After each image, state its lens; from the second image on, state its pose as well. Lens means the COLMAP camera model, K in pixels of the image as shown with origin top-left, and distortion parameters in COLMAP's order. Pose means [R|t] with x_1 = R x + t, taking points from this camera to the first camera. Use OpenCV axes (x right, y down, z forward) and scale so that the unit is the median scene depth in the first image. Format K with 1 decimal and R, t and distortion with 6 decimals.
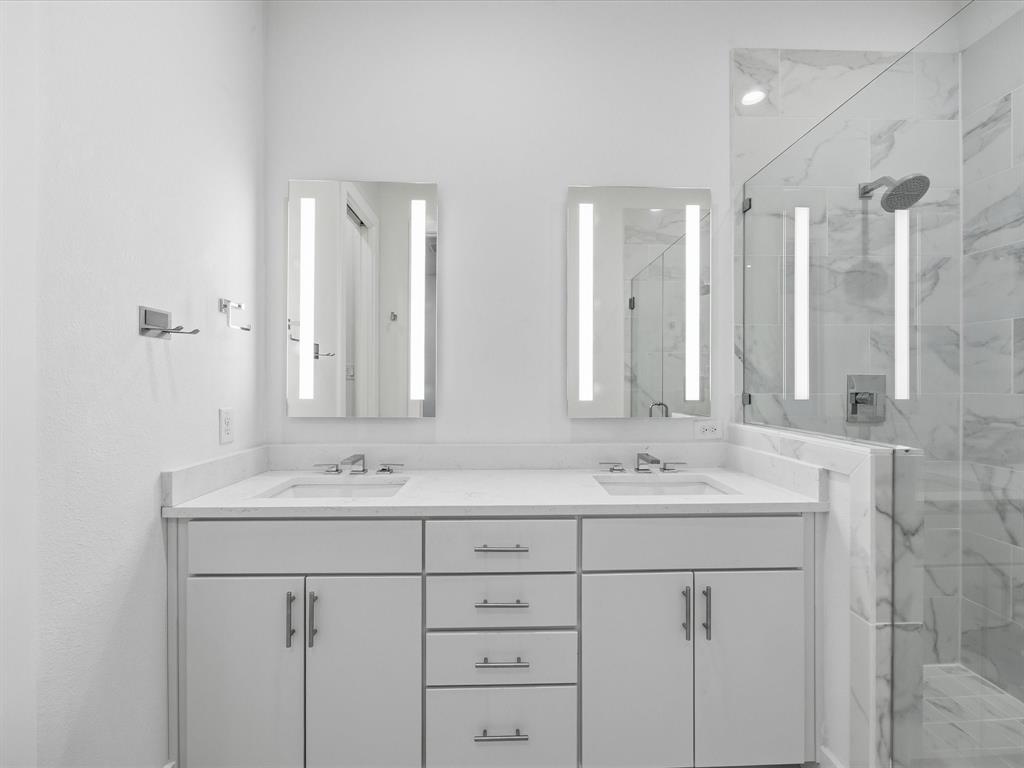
lens RADIAL K [[449.6, 0, 512.0], [0, 449.6, 384.0], [0, 0, 1]] dist [-0.000467, 0.000457]
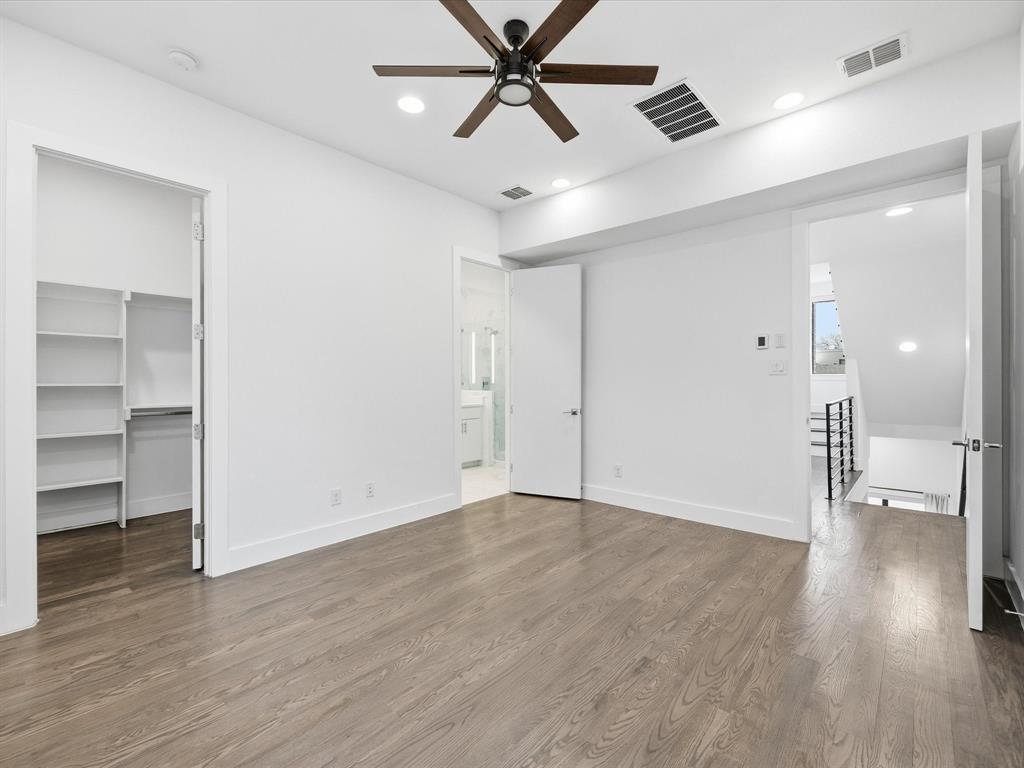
lens RADIAL K [[449.6, 0, 512.0], [0, 449.6, 384.0], [0, 0, 1]] dist [-0.000467, 0.000457]
pose [[0.699897, -0.007069, 0.714209, -1.788544], [0.006003, 0.999974, 0.004014, 0.025718], [-0.714219, 0.001479, 0.699921, -1.828524]]
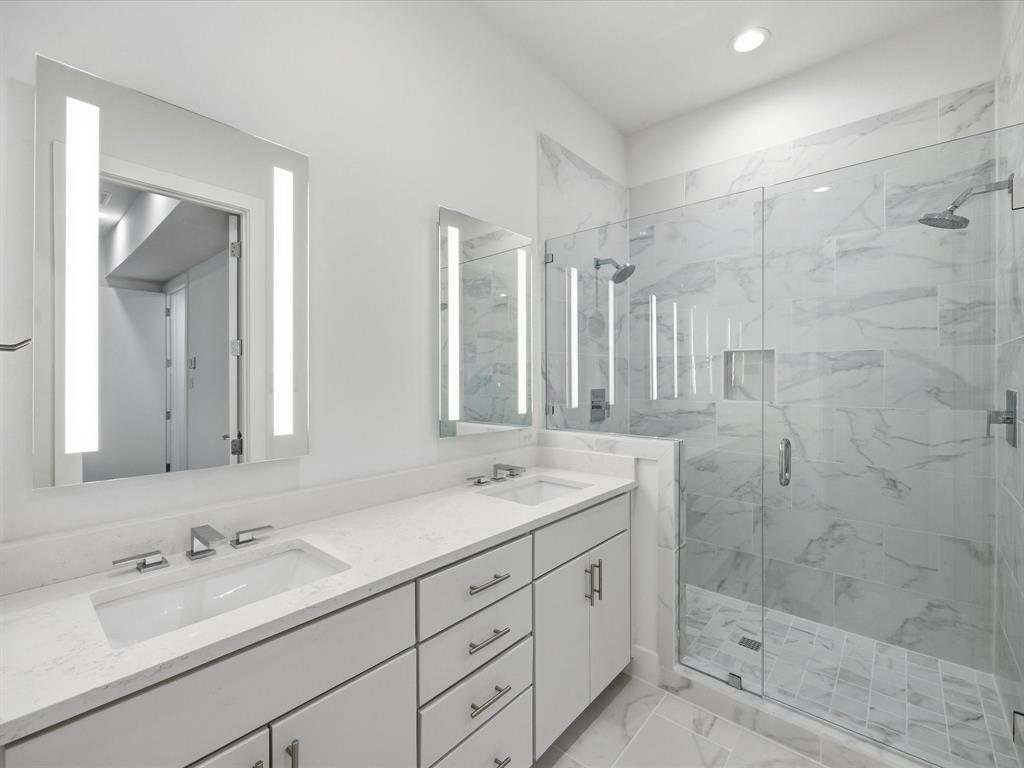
lens RADIAL K [[449.6, 0, 512.0], [0, 449.6, 384.0], [0, 0, 1]] dist [-0.000467, 0.000457]
pose [[0.682944, -0.011888, 0.730374, -0.485858], [0.007530, 0.999929, 0.009234, -0.053537], [-0.730432, -0.000807, 0.682985, 0.203141]]
